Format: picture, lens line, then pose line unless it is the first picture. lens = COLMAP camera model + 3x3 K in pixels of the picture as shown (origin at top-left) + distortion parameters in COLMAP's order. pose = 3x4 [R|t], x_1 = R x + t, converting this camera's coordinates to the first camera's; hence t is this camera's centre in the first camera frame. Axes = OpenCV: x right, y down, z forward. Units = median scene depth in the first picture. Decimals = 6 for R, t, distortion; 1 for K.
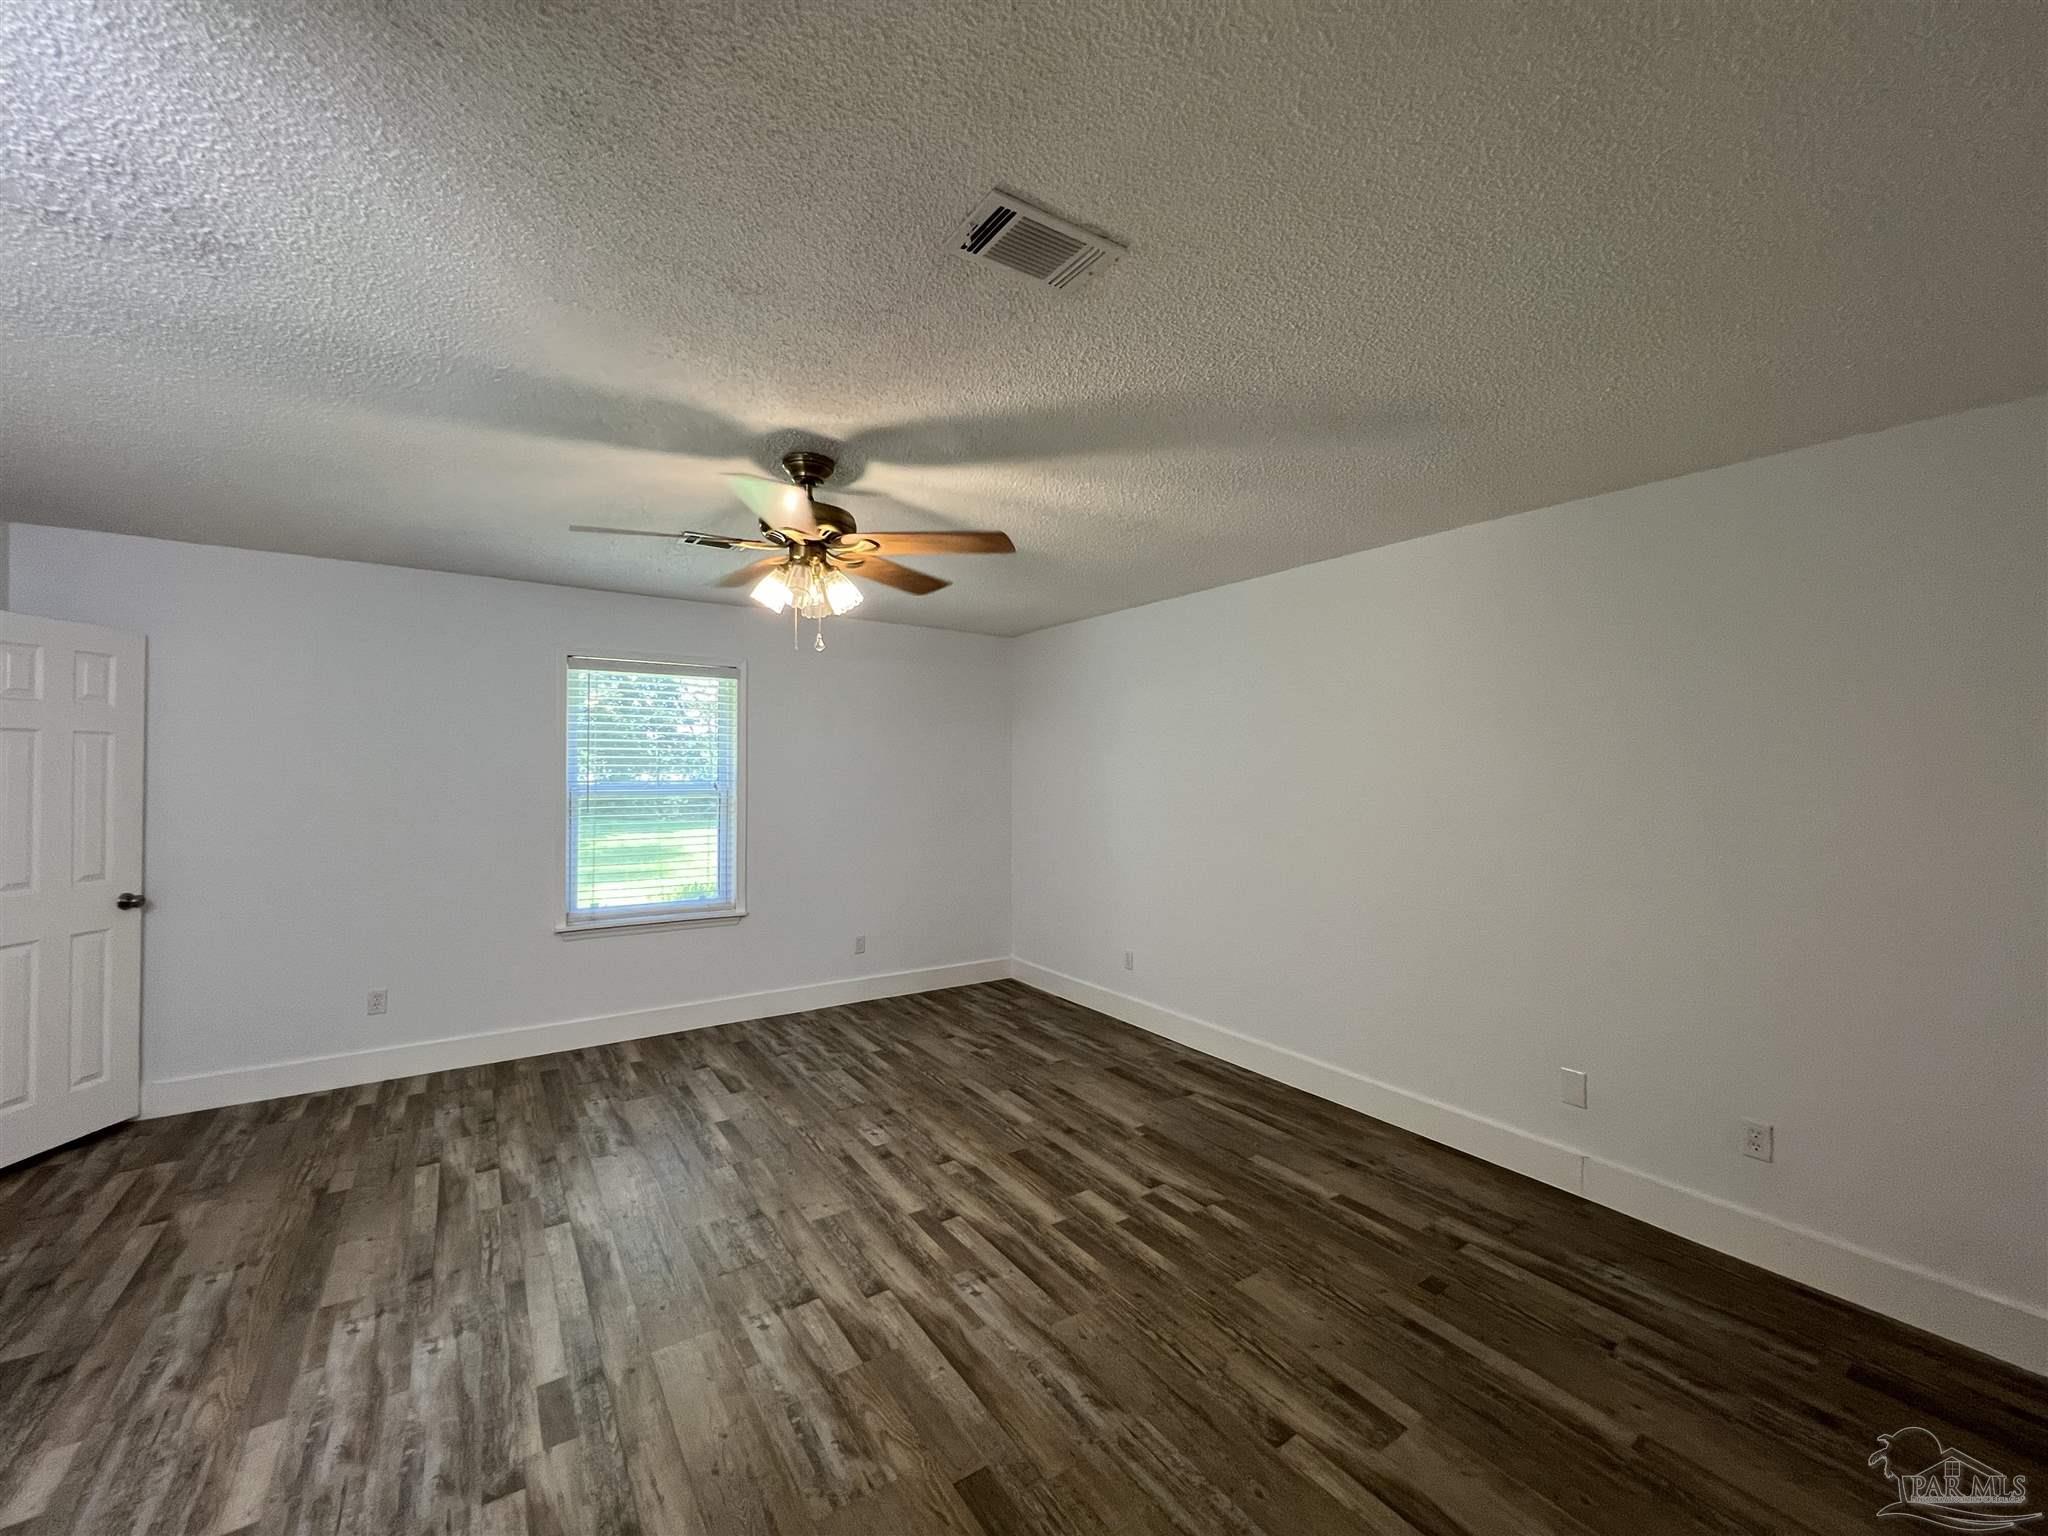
lens RADIAL K [[818.6, 0, 1021.7], [0, 818.6, 757.1], [0, 0, 1]] dist [-0.001549, 0.000655]
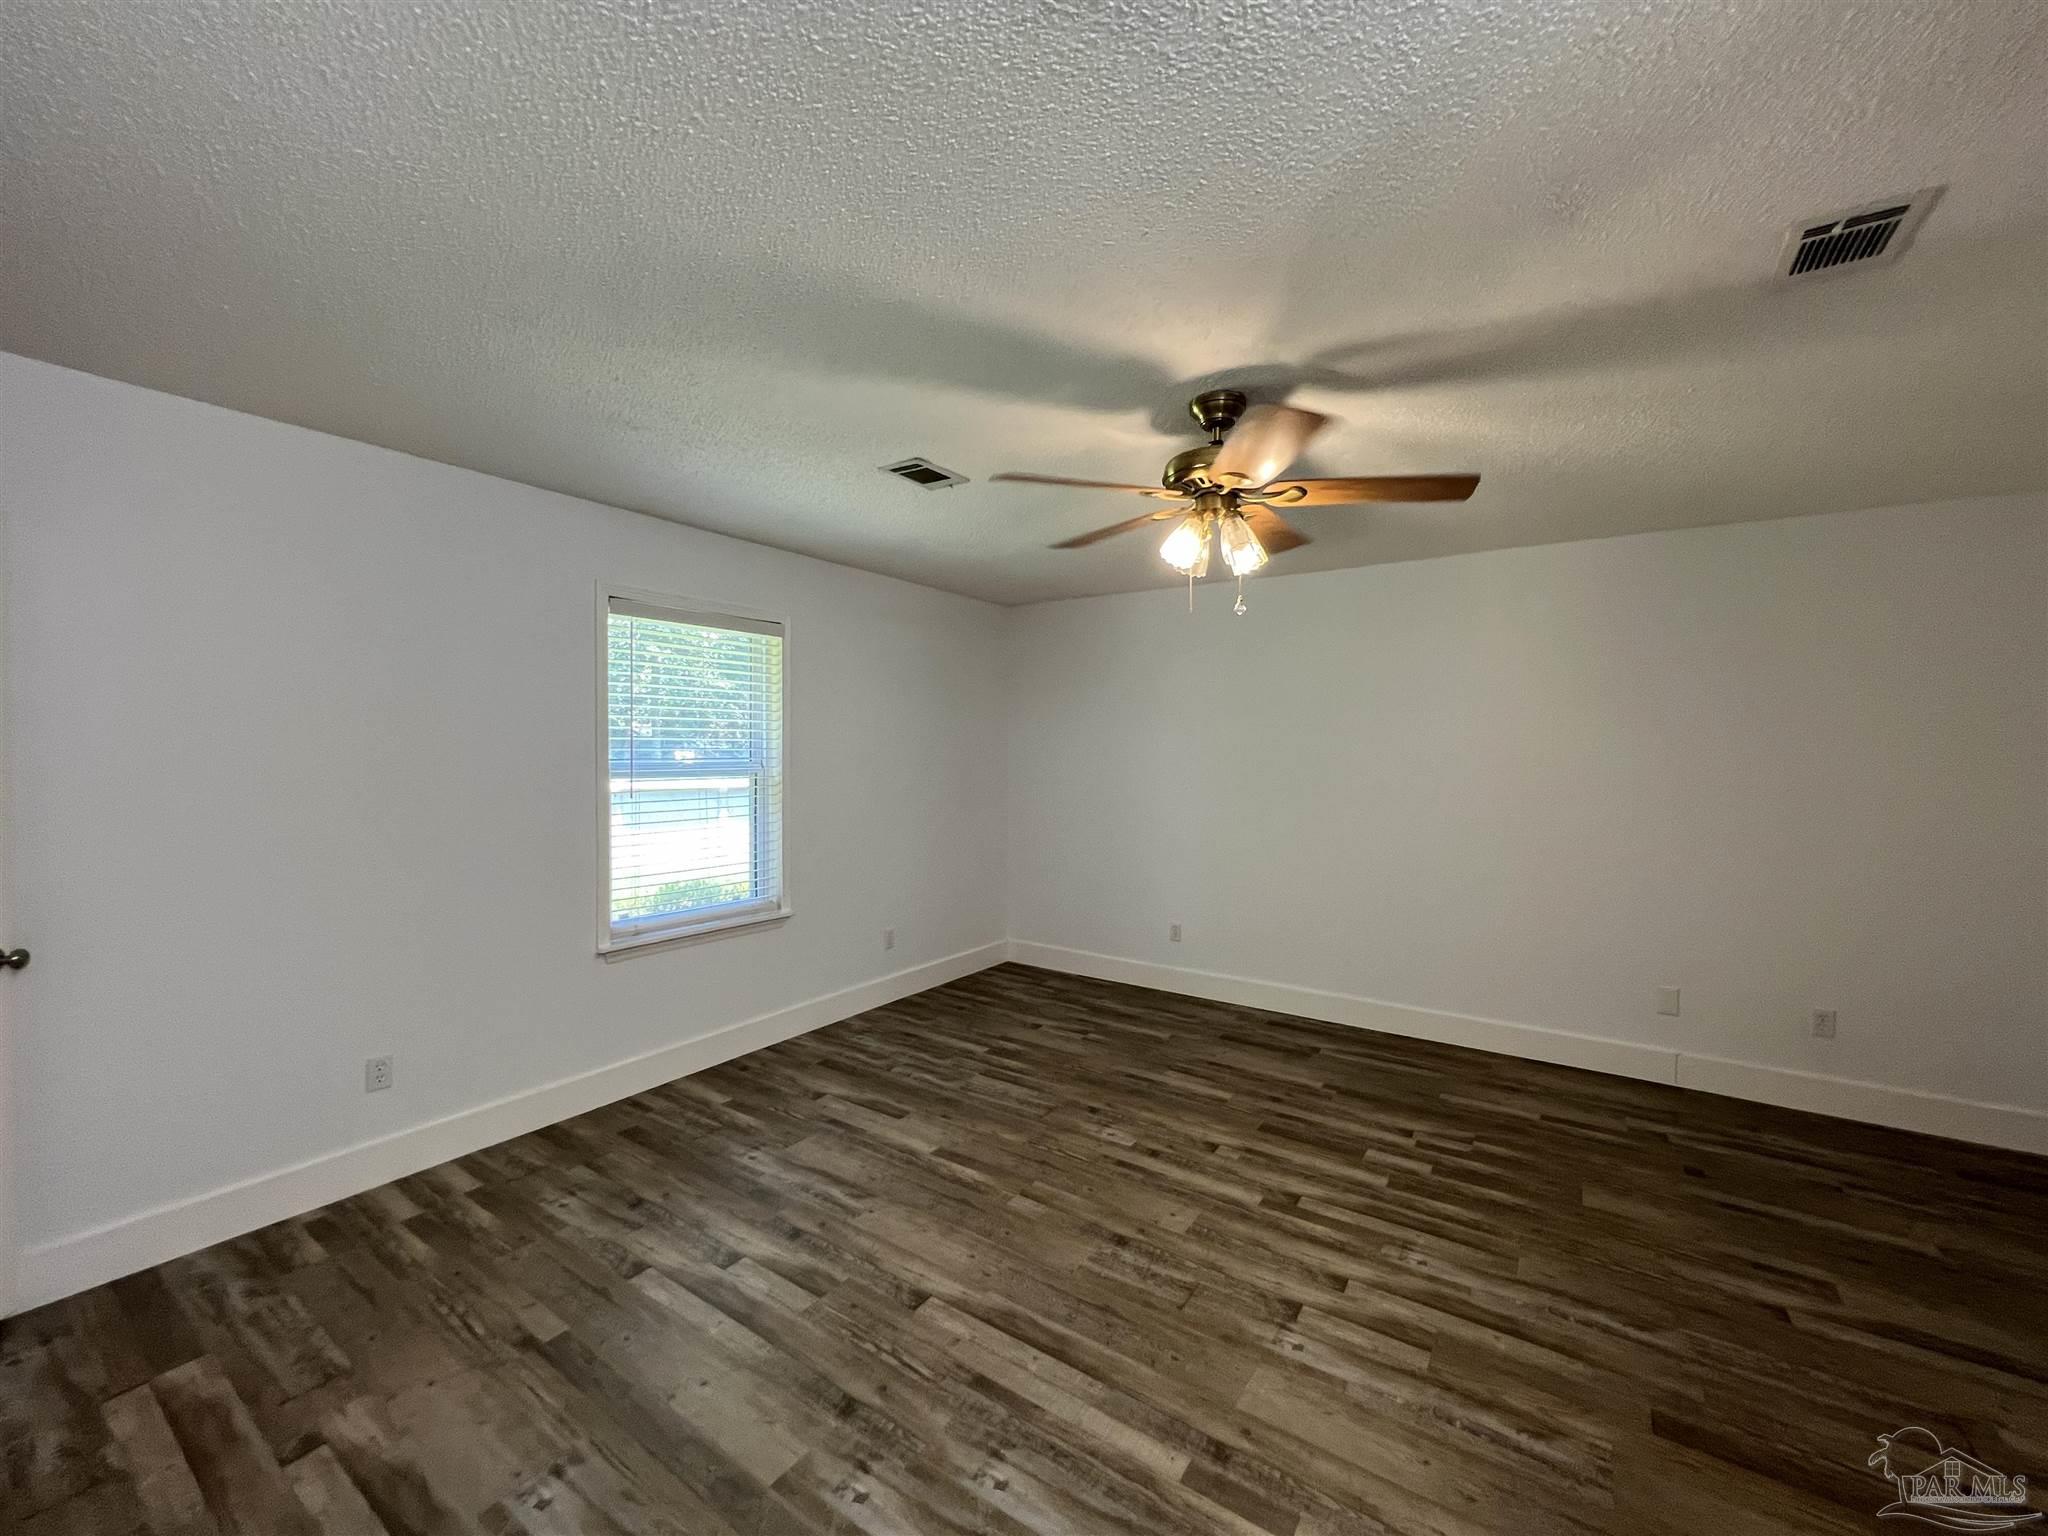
lens RADIAL K [[818.6, 0, 1021.9], [0, 818.6, 758.6], [0, 0, 1]] dist [-0.001549, 0.000655]
pose [[0.932358, -0.002774, 0.361525, -0.704993], [-0.007923, 0.999574, 0.028103, 0.006540], [-0.361449, -0.029066, 0.931939, 0.204008]]
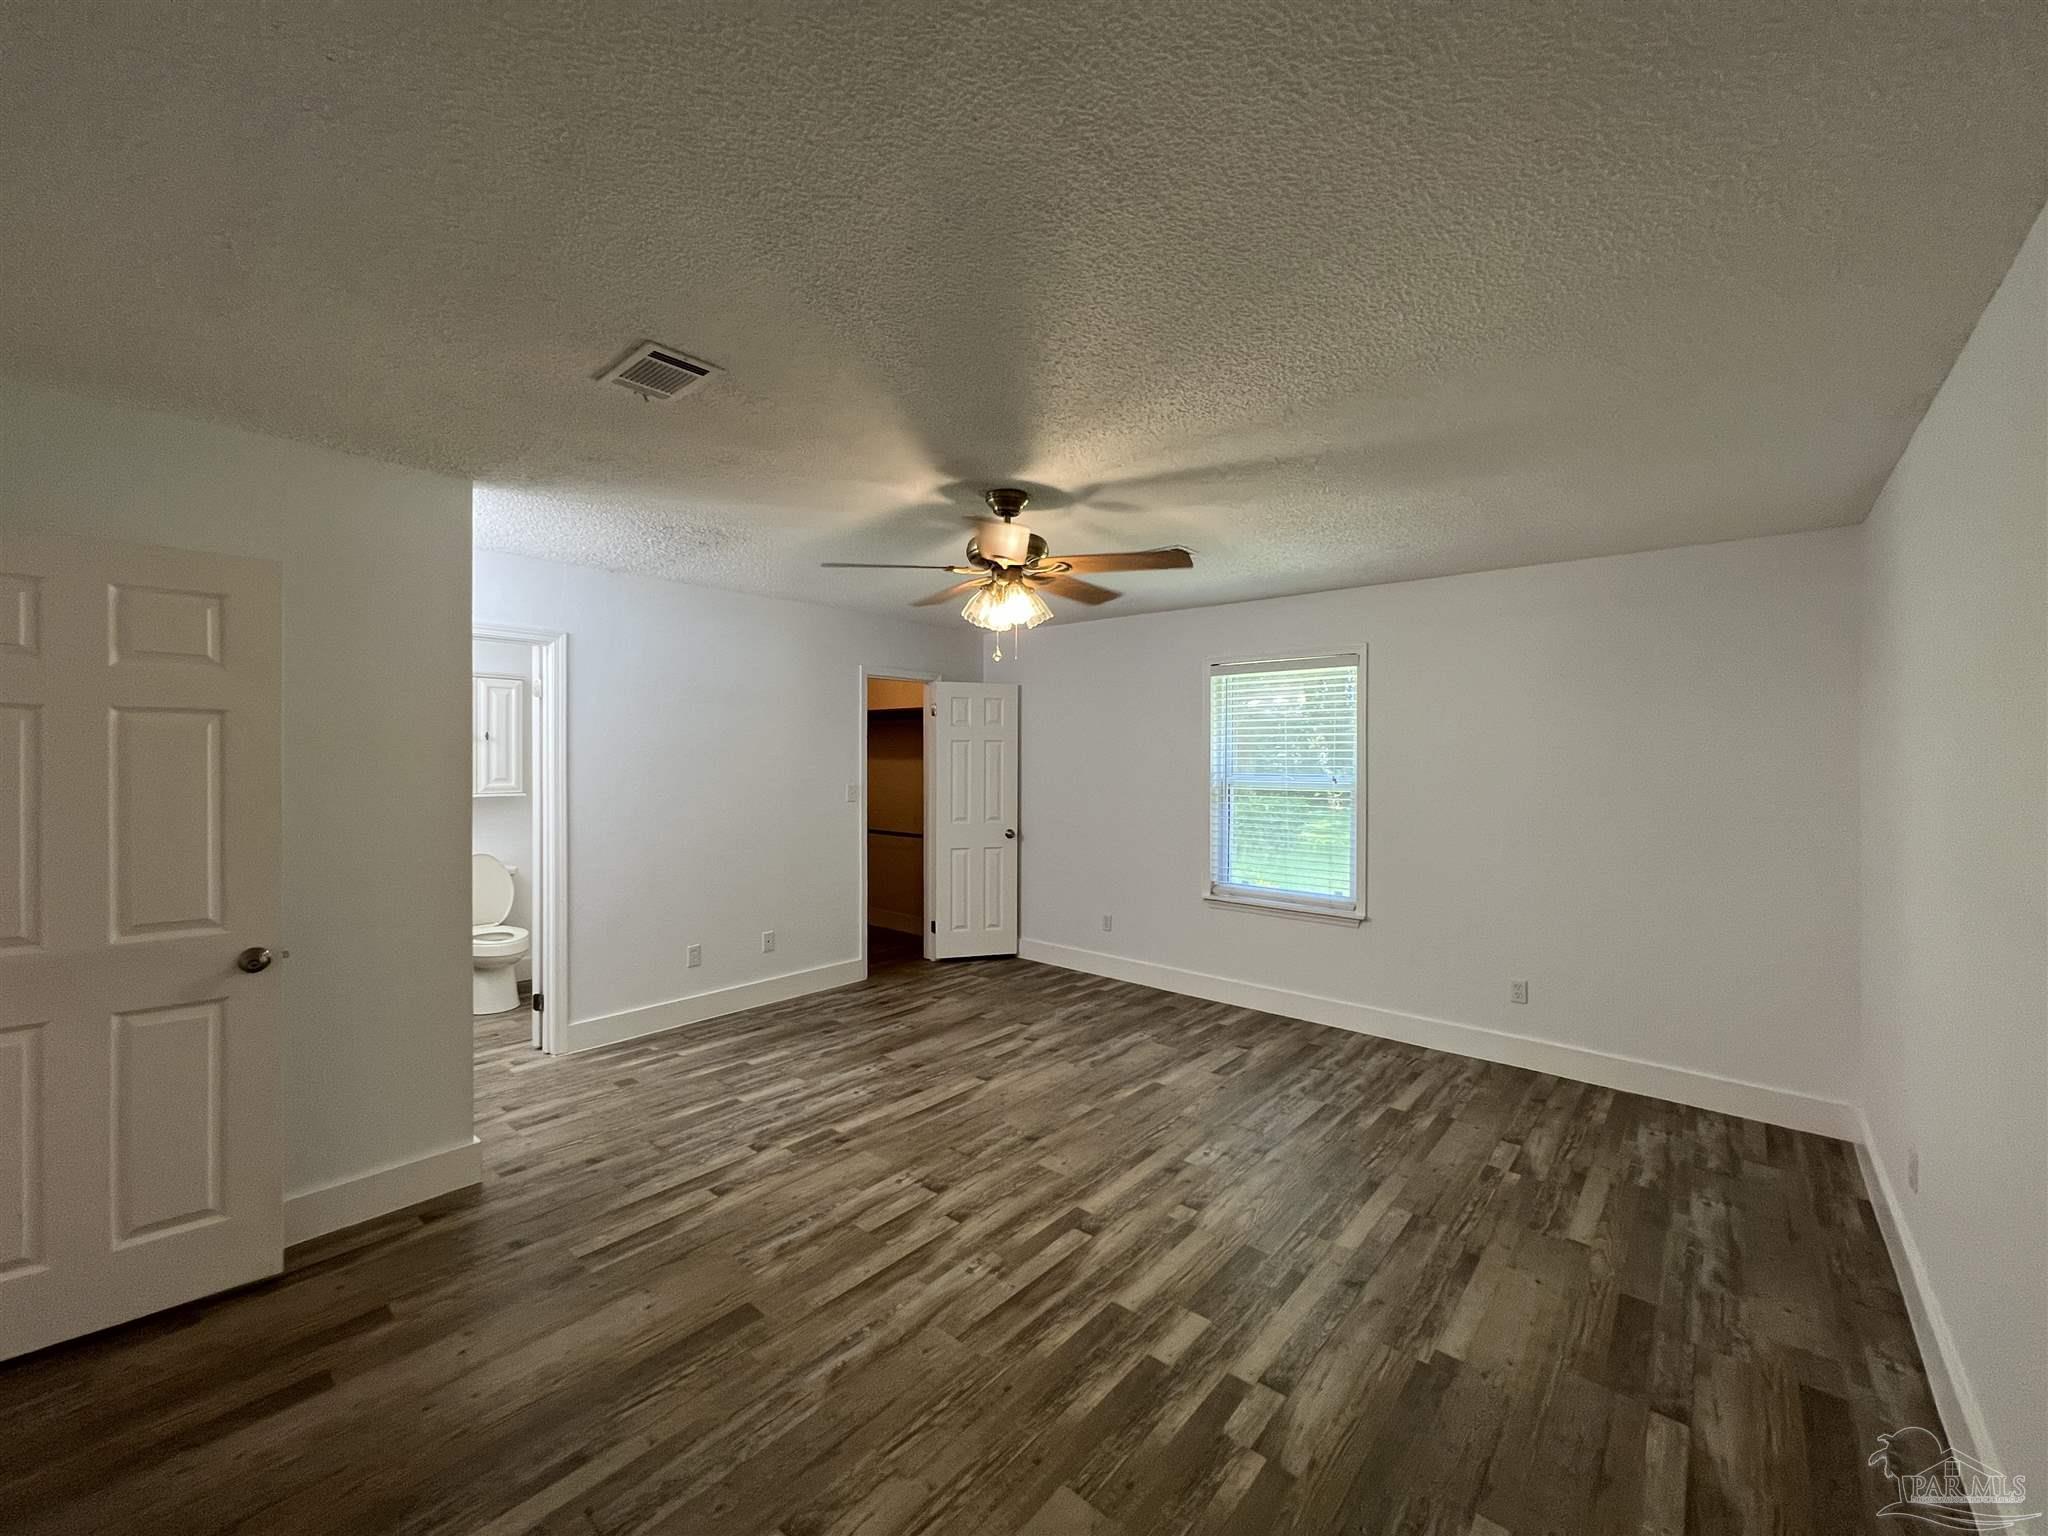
lens RADIAL K [[818.6, 0, 1013.6], [0, 818.6, 763.8], [0, 0, 1]] dist [-0.001549, 0.000655]
pose [[0.254190, 0.006641, -0.967132, 0.764791], [0.011448, 0.999886, 0.009875, 0.003713], [0.967087, -0.013582, 0.254085, 0.639352]]
